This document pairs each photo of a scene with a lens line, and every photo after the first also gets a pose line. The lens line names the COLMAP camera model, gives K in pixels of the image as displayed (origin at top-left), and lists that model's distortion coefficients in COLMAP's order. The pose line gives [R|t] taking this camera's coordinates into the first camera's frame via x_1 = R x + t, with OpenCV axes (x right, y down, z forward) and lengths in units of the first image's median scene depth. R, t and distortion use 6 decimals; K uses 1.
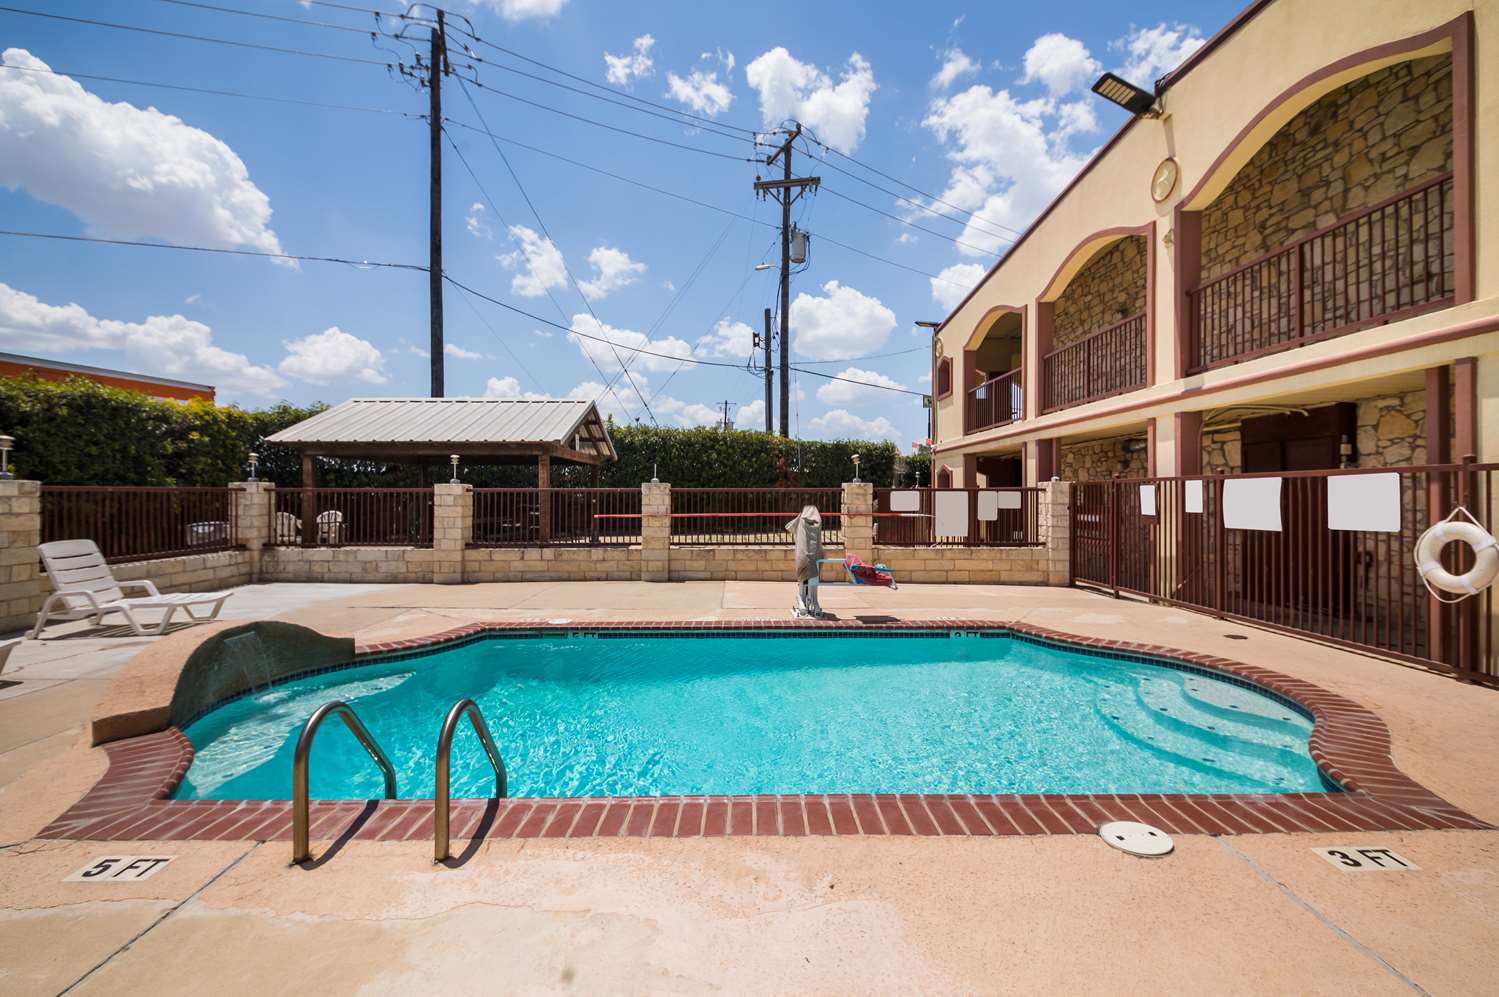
lens RADIAL K [[635.1, 0, 745.8], [0, 635.1, 495.1], [0, 0, 1]] dist [-0.003358, -0.003730]
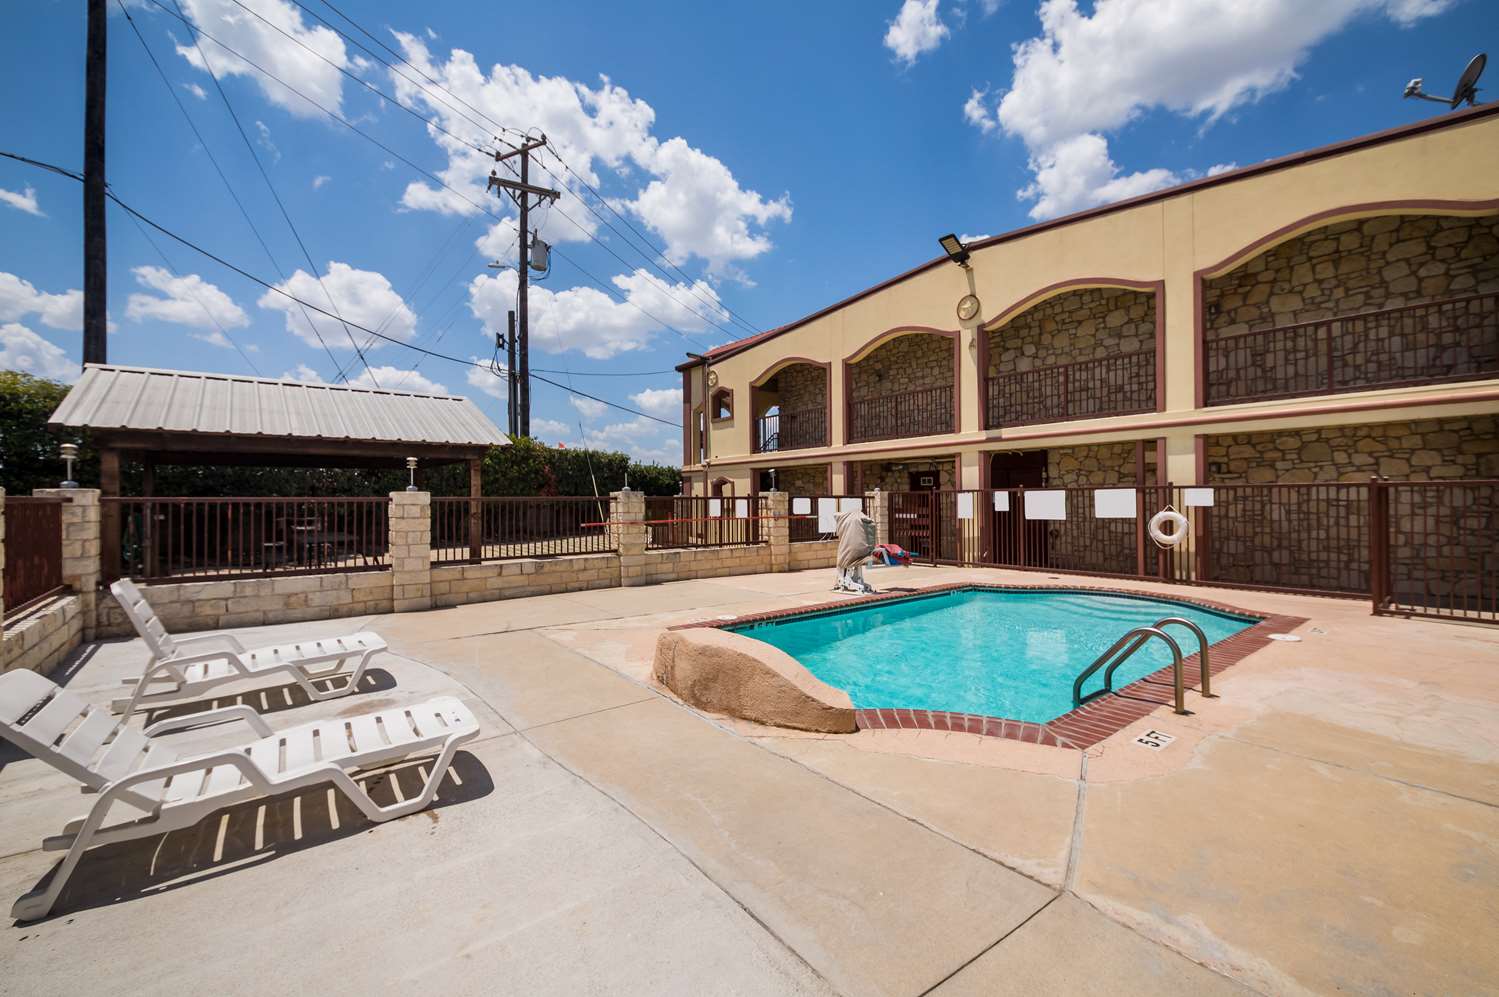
lens RADIAL K [[608.8, 0, 751.8], [0, 608.8, 498.6], [0, 0, 1]] dist [0.000448, -0.002278]
pose [[0.789483, -0.003210, 0.613764, -0.610816], [0.006643, 0.999972, -0.003315, -0.002768], [-0.613736, 0.006695, 0.789483, 0.090629]]
